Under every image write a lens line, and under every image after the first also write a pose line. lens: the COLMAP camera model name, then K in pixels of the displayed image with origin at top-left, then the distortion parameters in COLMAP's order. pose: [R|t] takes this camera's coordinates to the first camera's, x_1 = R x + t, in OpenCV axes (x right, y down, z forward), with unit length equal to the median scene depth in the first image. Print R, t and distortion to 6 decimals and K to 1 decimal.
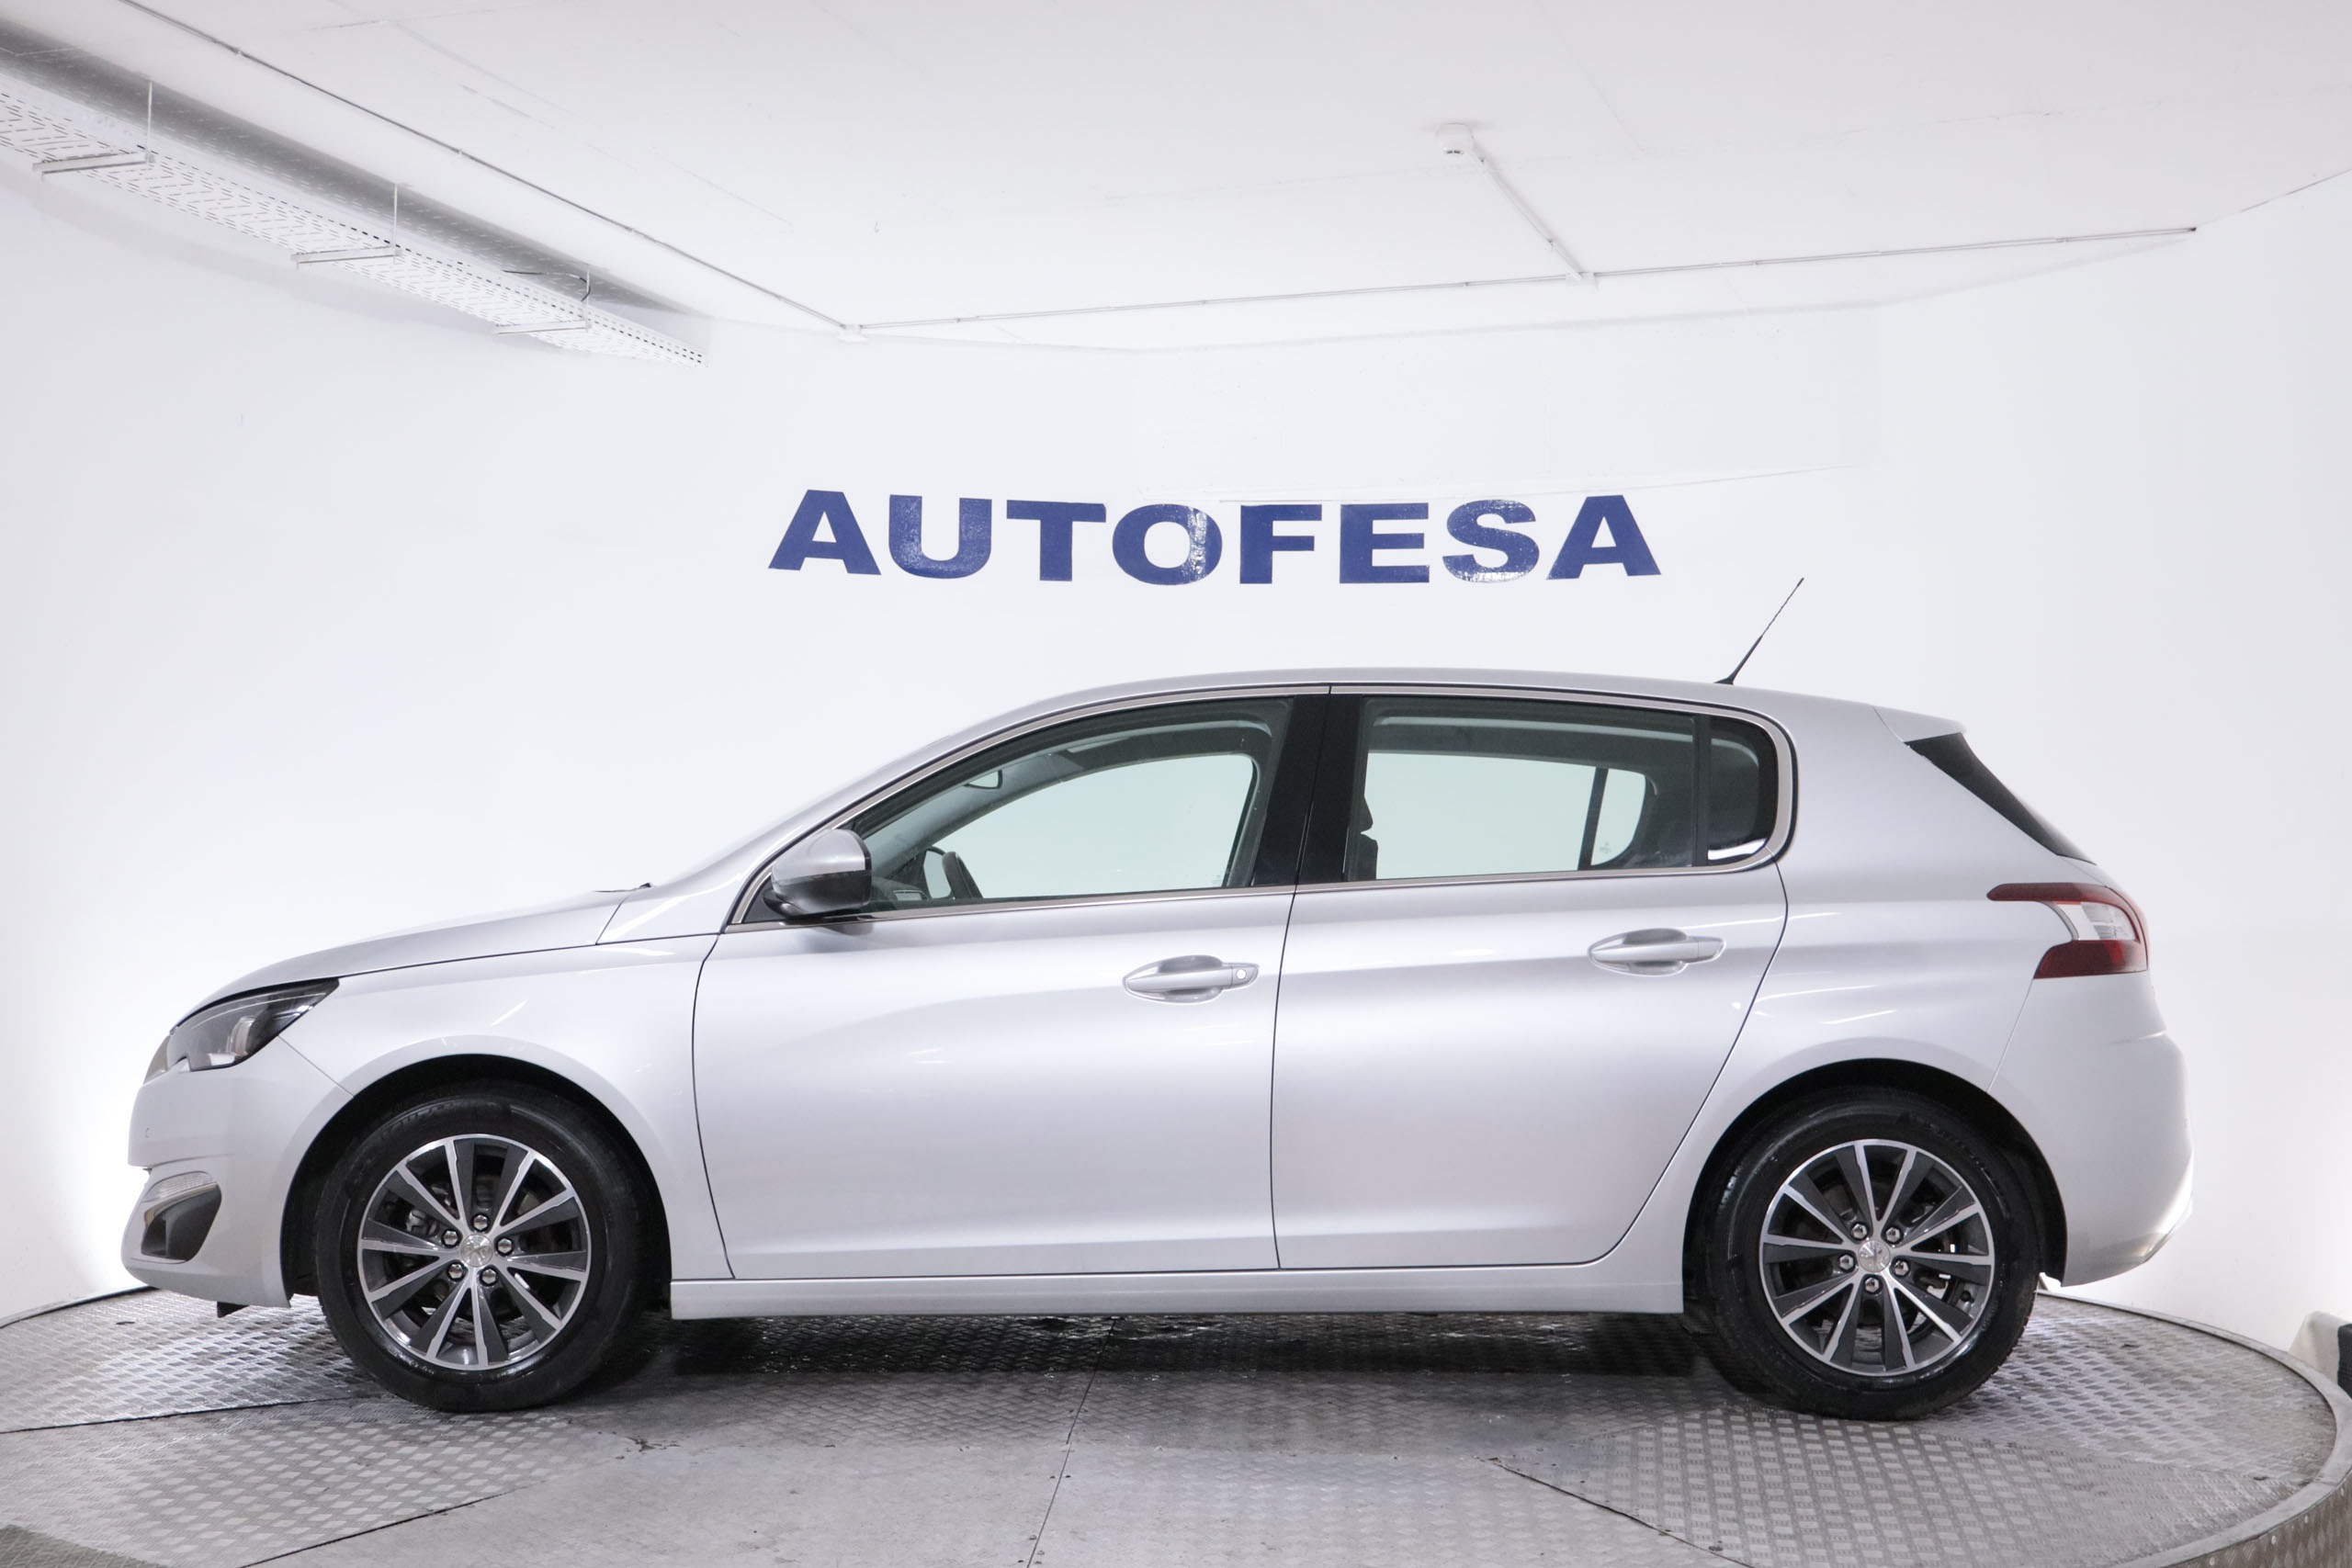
lens RADIAL K [[2869.0, 0, 1190.6], [0, 2869.0, 784.9], [0, 0, 1]] dist [0.051333, 0.000000]
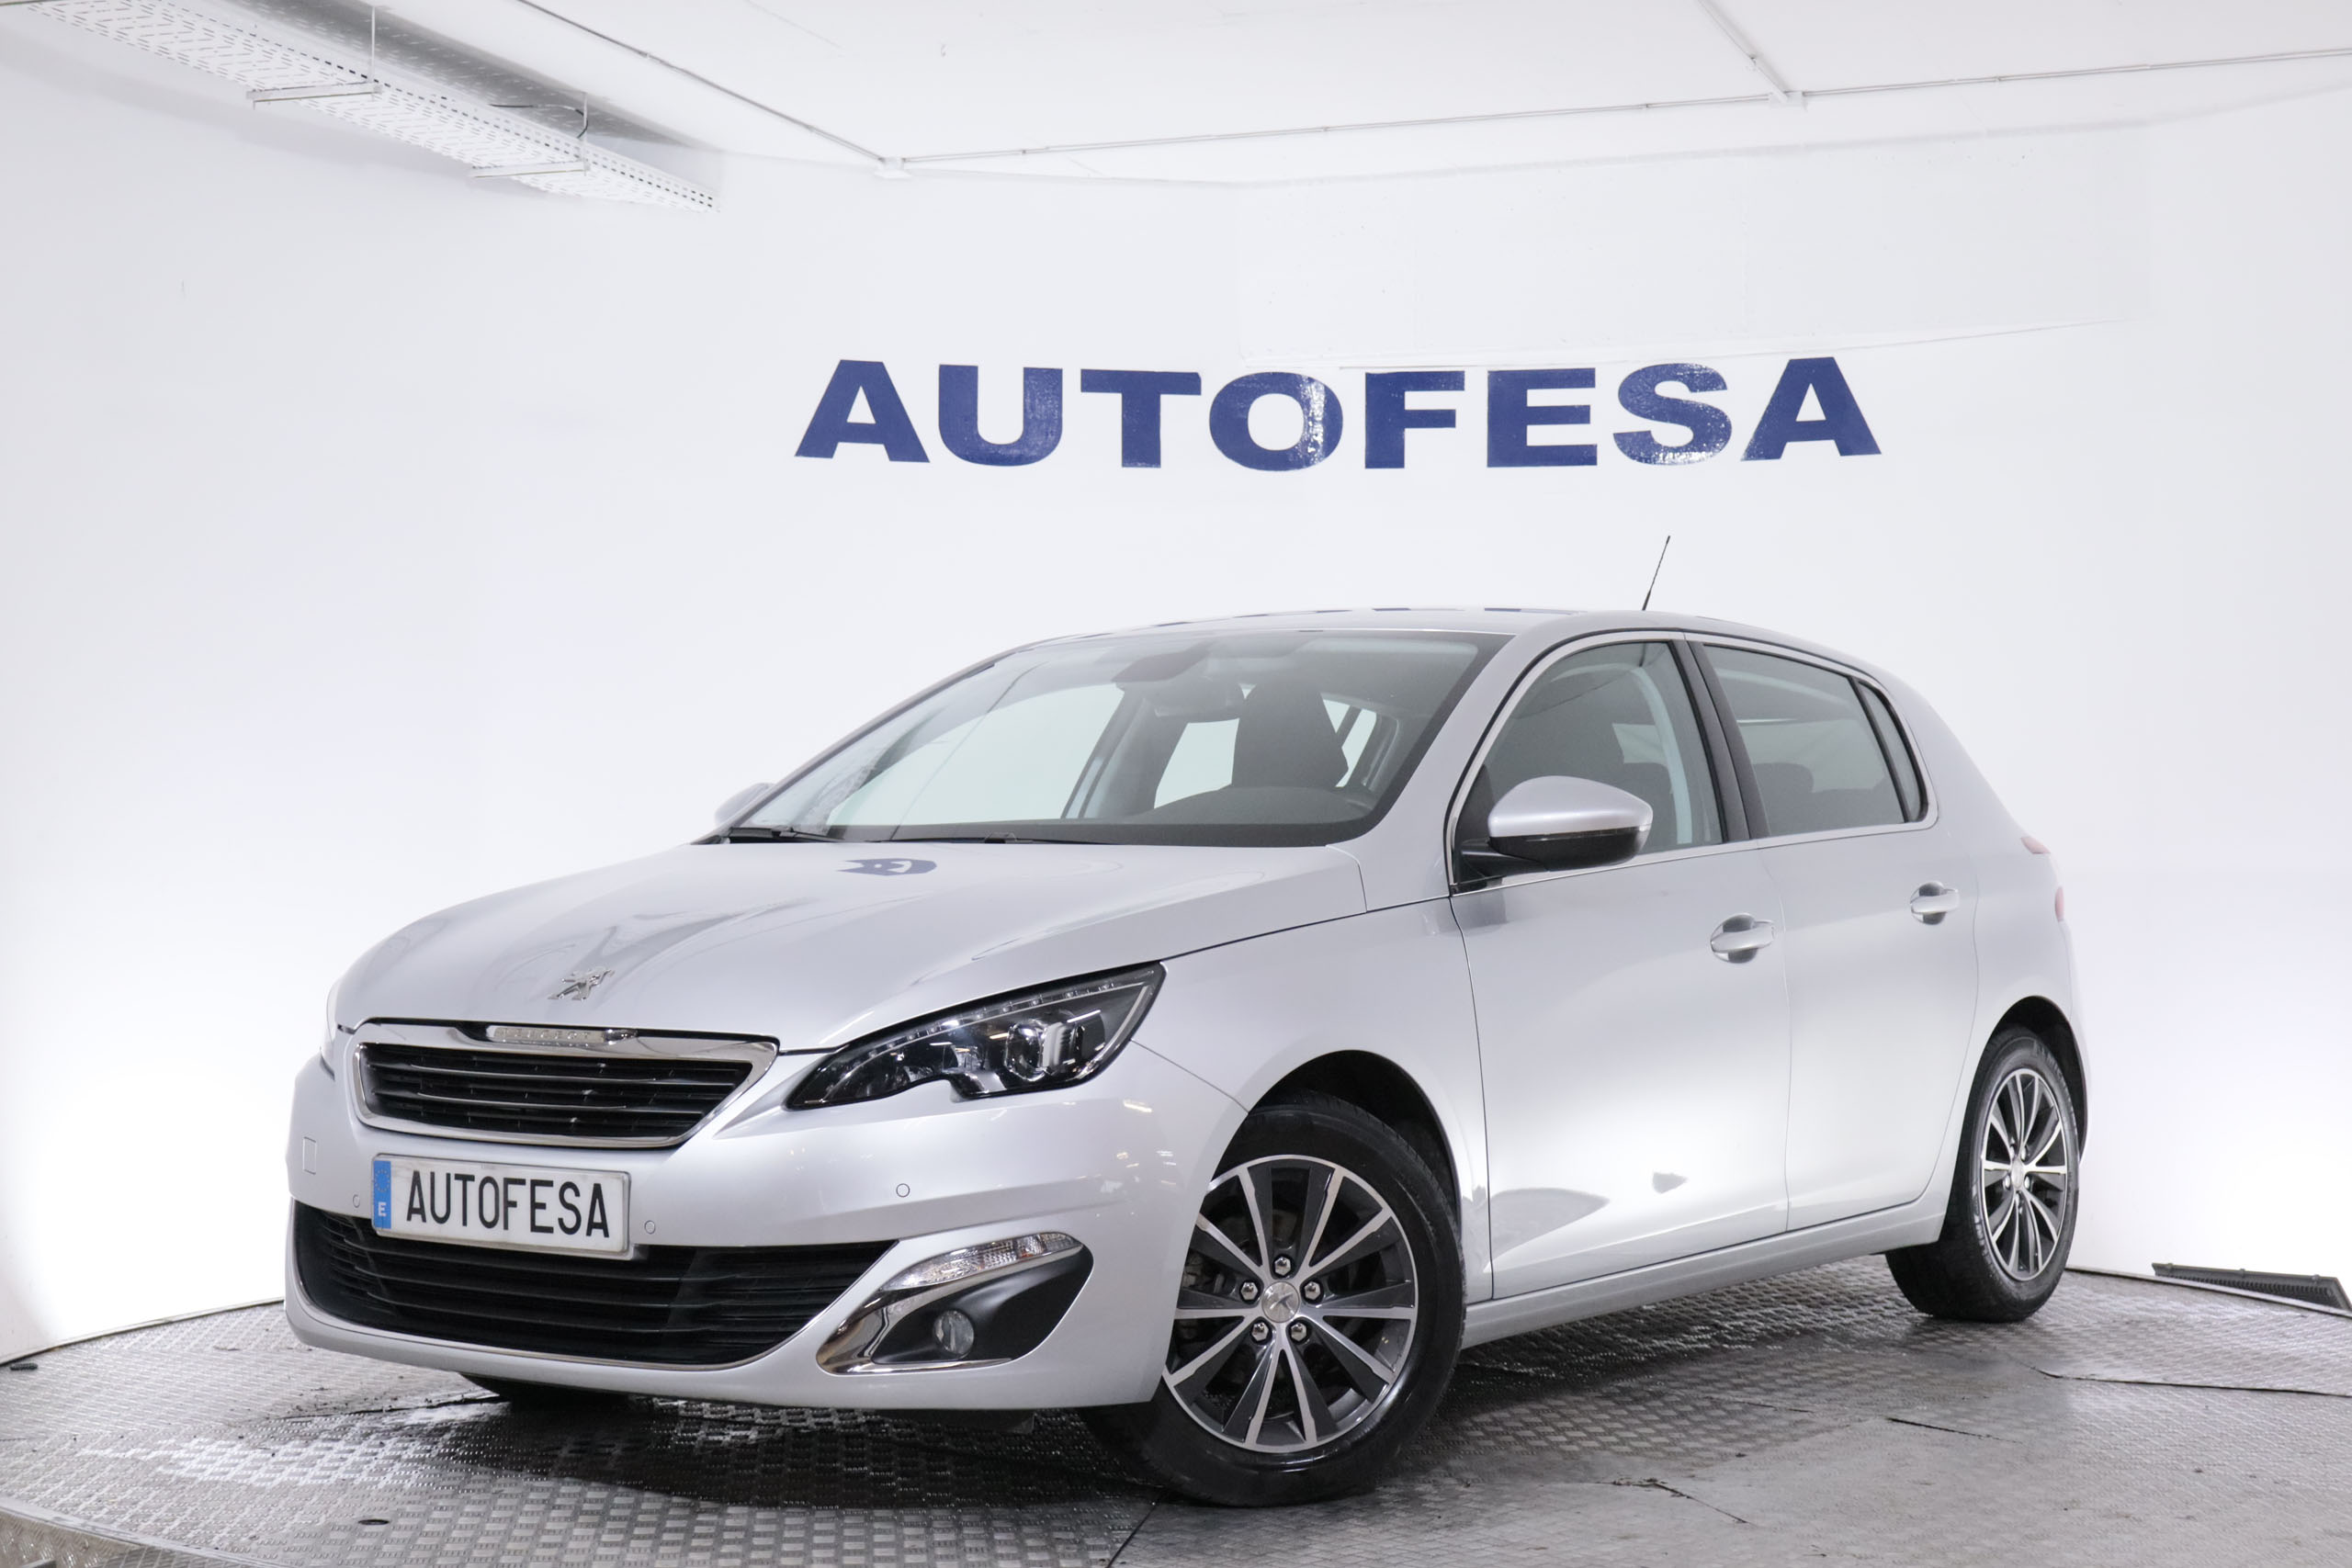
lens RADIAL K [[3843.3, 0, 1191.7], [0, 3843.3, 786.2], [0, 0, 1]] dist [0.038315, 0.000000]
pose [[0.999963, -0.008544, -0.000116, -0.034536], [0.008544, 0.999707, 0.022653, -0.005022], [-0.000078, -0.022654, 0.999743, -0.103513]]
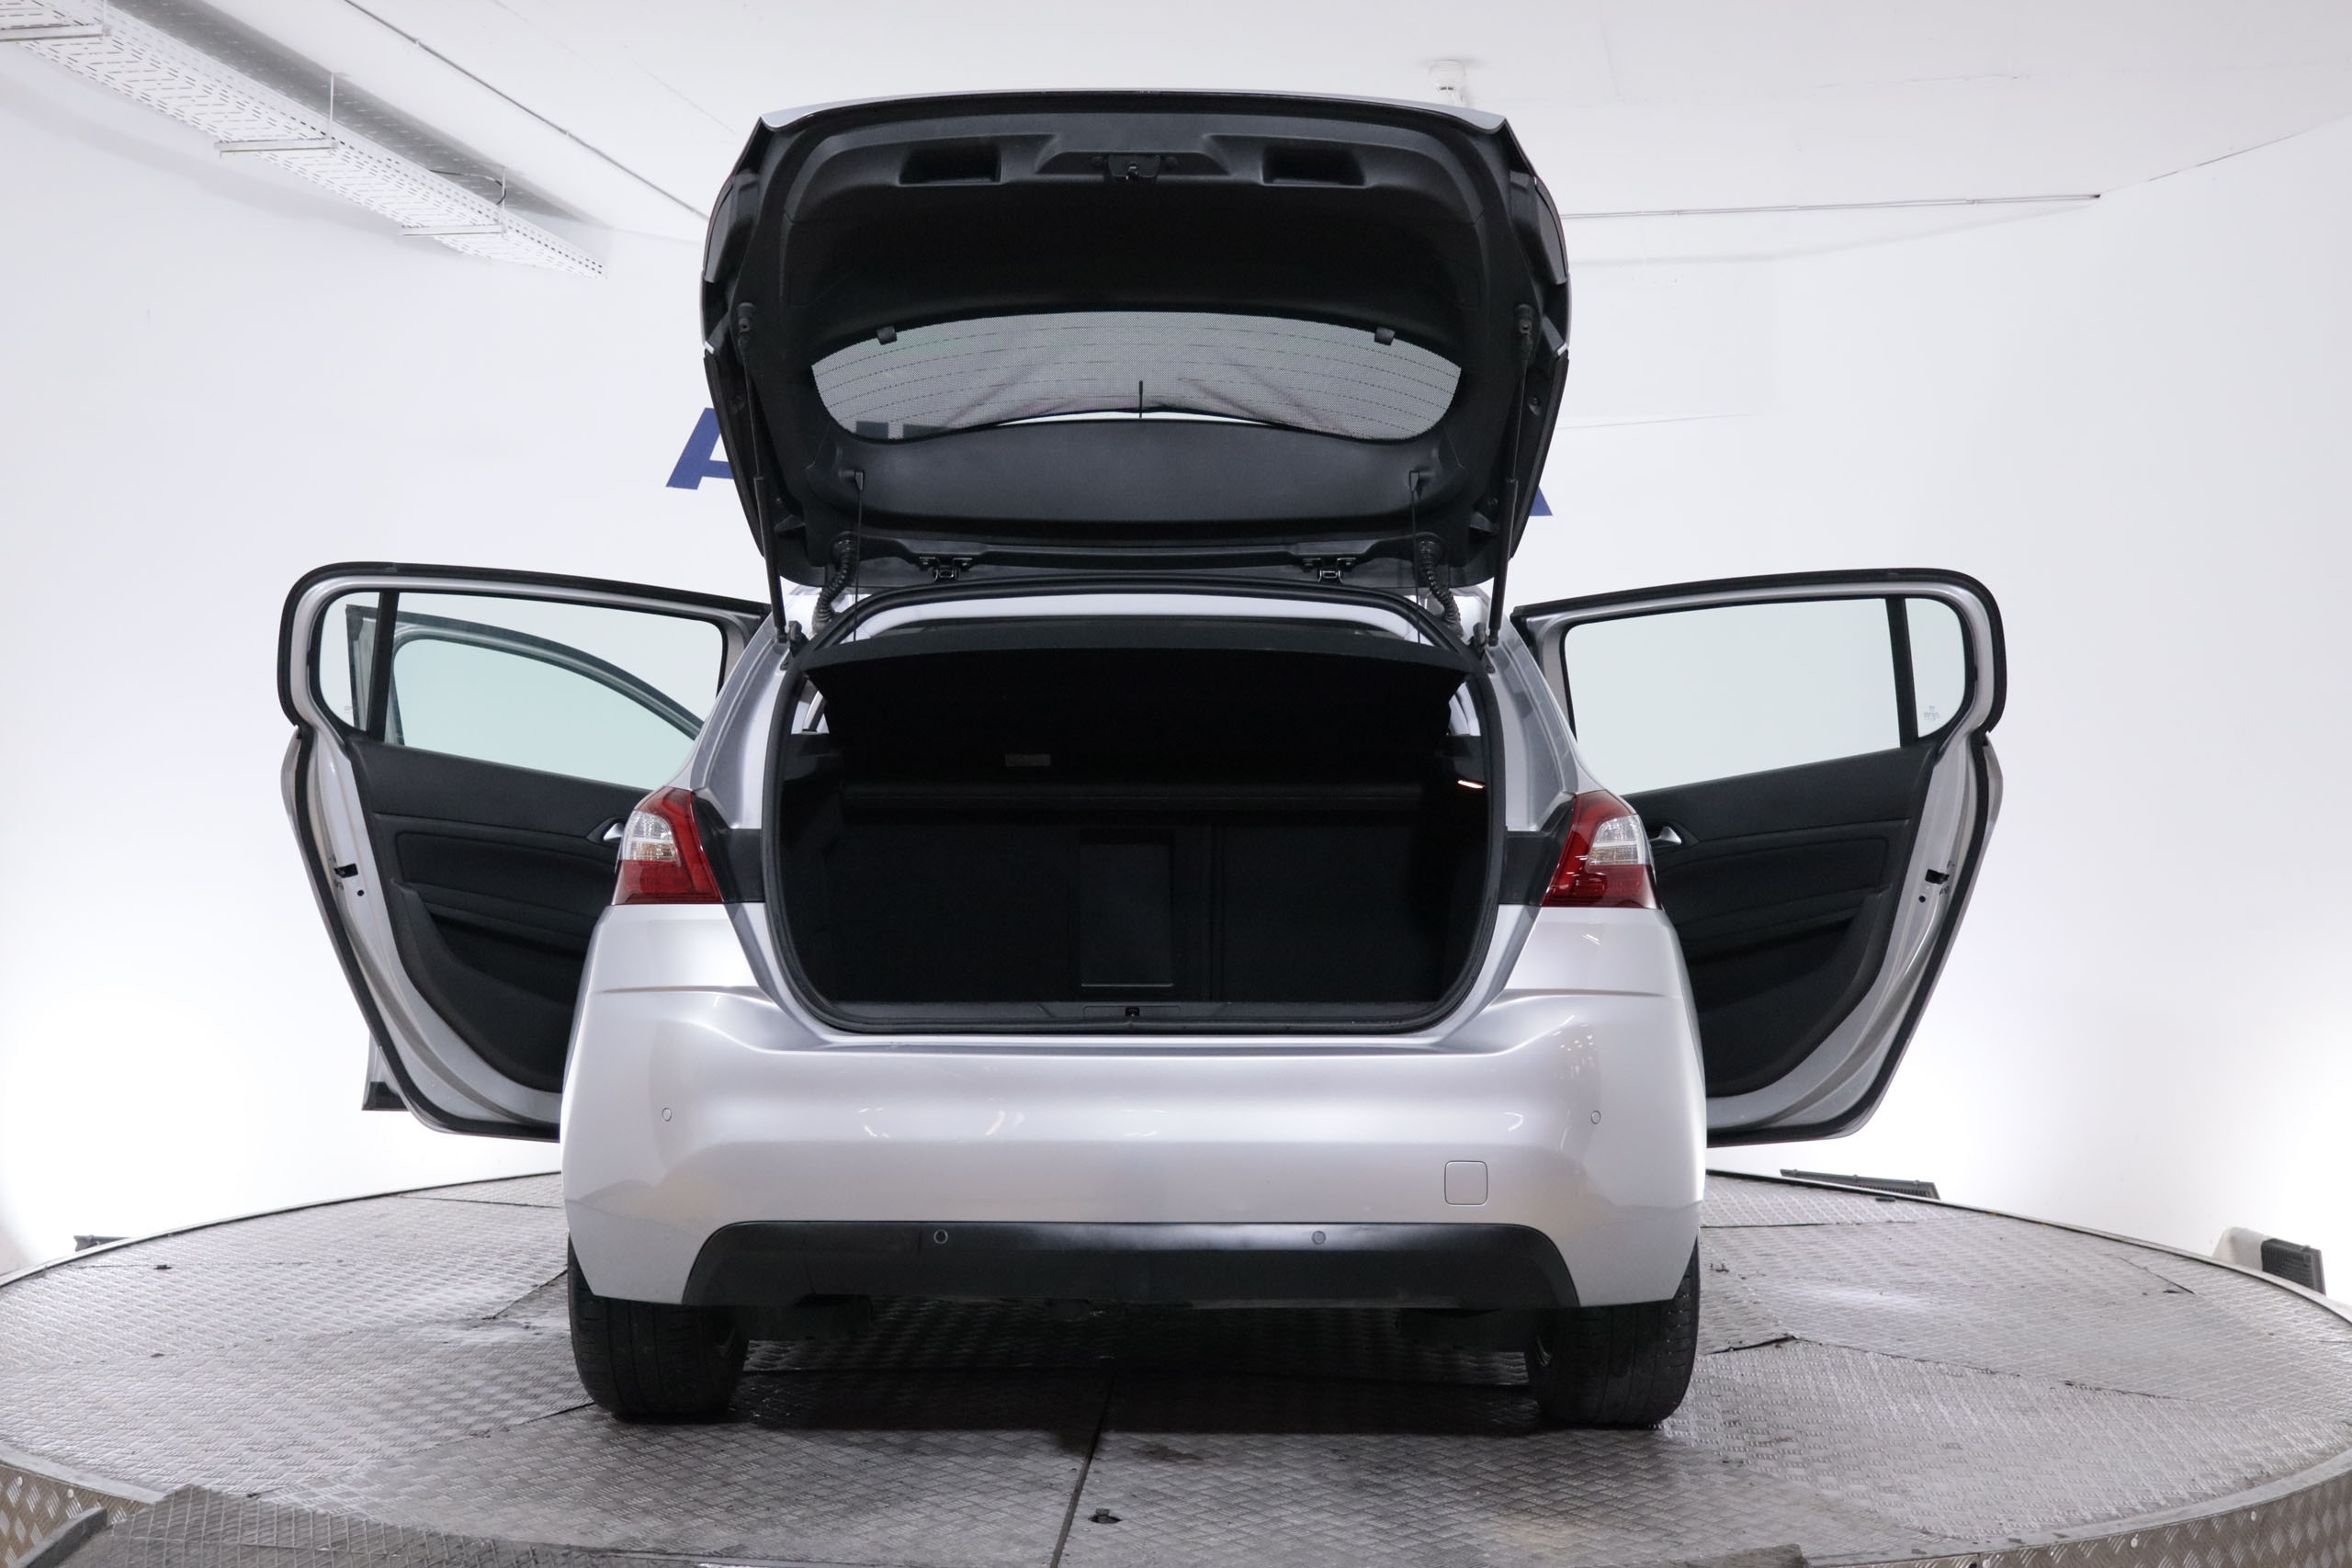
lens RADIAL K [[2817.7, 0, 1157.4], [0, 2817.7, 747.3], [0, 0, 1]] dist [0.055005, 0.000000]
pose [[0.991613, 0.014551, 0.128420, -0.104669], [-0.015681, 0.999847, 0.007795, 0.002986], [-0.128287, -0.009744, 0.991689, 0.026280]]
